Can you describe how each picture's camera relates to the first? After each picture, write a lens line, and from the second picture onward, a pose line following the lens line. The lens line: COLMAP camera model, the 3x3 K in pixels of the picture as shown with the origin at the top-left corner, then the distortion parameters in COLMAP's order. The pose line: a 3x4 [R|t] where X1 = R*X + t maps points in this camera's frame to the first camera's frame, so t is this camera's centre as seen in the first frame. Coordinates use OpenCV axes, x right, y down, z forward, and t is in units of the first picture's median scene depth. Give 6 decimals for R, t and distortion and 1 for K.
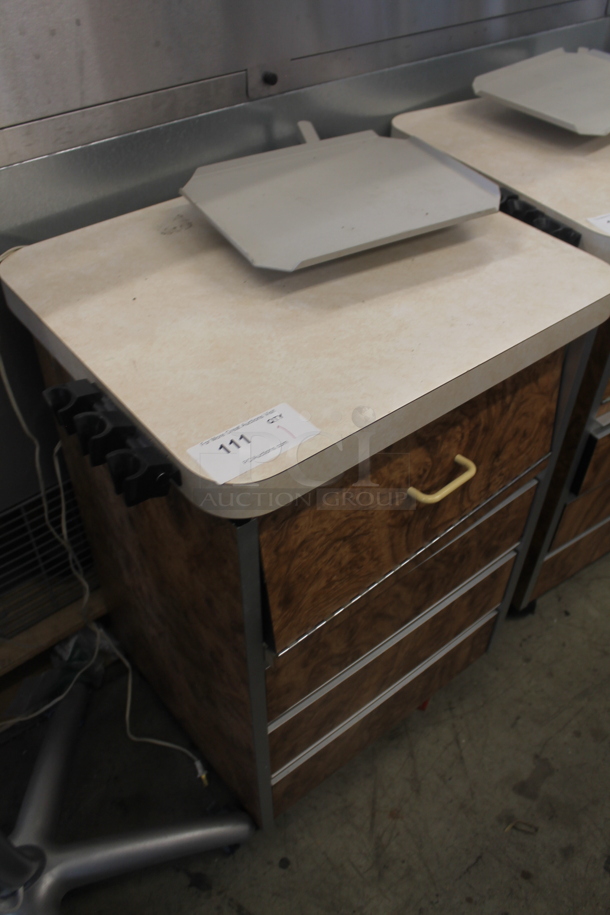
lens RADIAL K [[764.0, 0, 311.7], [0, 764.0, 472.1], [0, 0, 1]] dist [-0.161701, 0.143550]
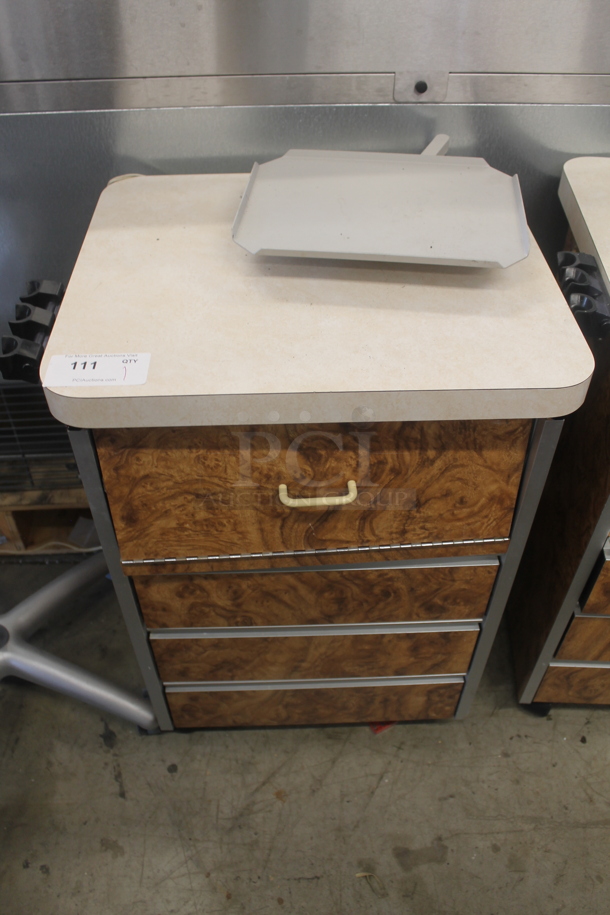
lens RADIAL K [[764.0, 0, 311.7], [0, 764.0, 472.1], [0, 0, 1]] dist [-0.161701, 0.143550]
pose [[0.799645, 0.424610, -0.424587, 0.520030], [-0.413775, 0.902056, 0.122822, -0.121981], [0.435153, 0.077470, 0.897018, 0.062094]]
